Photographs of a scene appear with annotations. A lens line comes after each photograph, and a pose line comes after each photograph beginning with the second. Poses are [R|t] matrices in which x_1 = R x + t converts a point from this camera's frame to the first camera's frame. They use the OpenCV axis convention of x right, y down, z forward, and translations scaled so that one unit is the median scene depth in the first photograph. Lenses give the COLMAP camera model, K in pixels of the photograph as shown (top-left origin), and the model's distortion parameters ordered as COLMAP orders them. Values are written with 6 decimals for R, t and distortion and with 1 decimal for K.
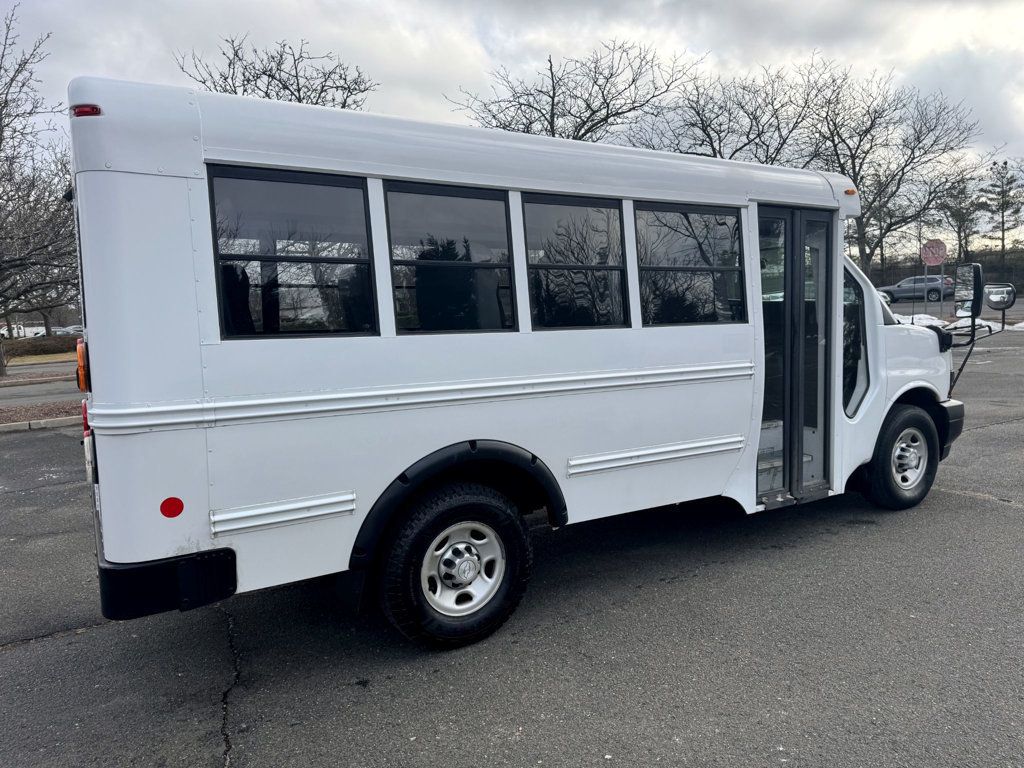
lens RADIAL K [[720.2, 0, 505.9], [0, 720.2, 371.3], [0, 0, 1]] dist [0.049452, -0.051690]
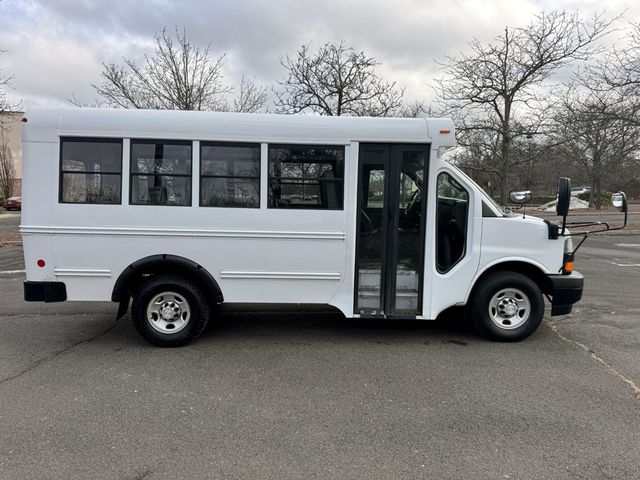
lens RADIAL K [[450.1, 0, 322.0], [0, 450.1, 227.5], [0, 0, 1]] dist [0.049452, -0.051690]
pose [[0.875634, 0.081355, -0.476075, 0.850924], [-0.079690, 0.996537, 0.023723, -0.047902], [0.476356, 0.017166, 0.879085, -0.000683]]
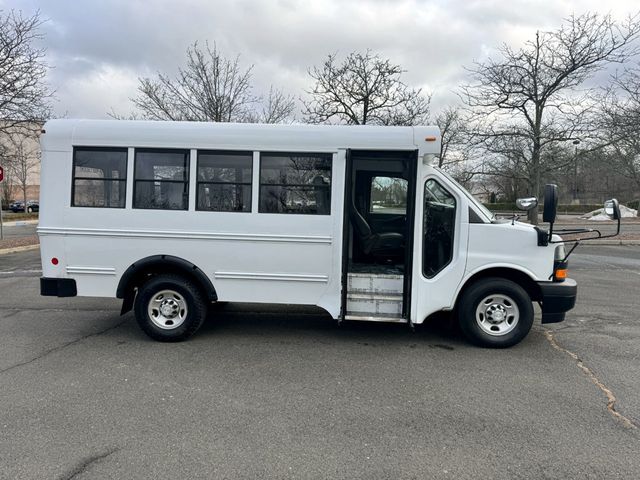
lens RADIAL K [[450.1, 0, 321.0], [0, 450.1, 228.0], [0, 0, 1]] dist [0.049452, -0.051690]
pose [[0.827423, 0.082957, -0.555419, 0.994466], [-0.088441, 0.995936, 0.016999, -0.052830], [0.554572, 0.035057, 0.831397, 0.029916]]
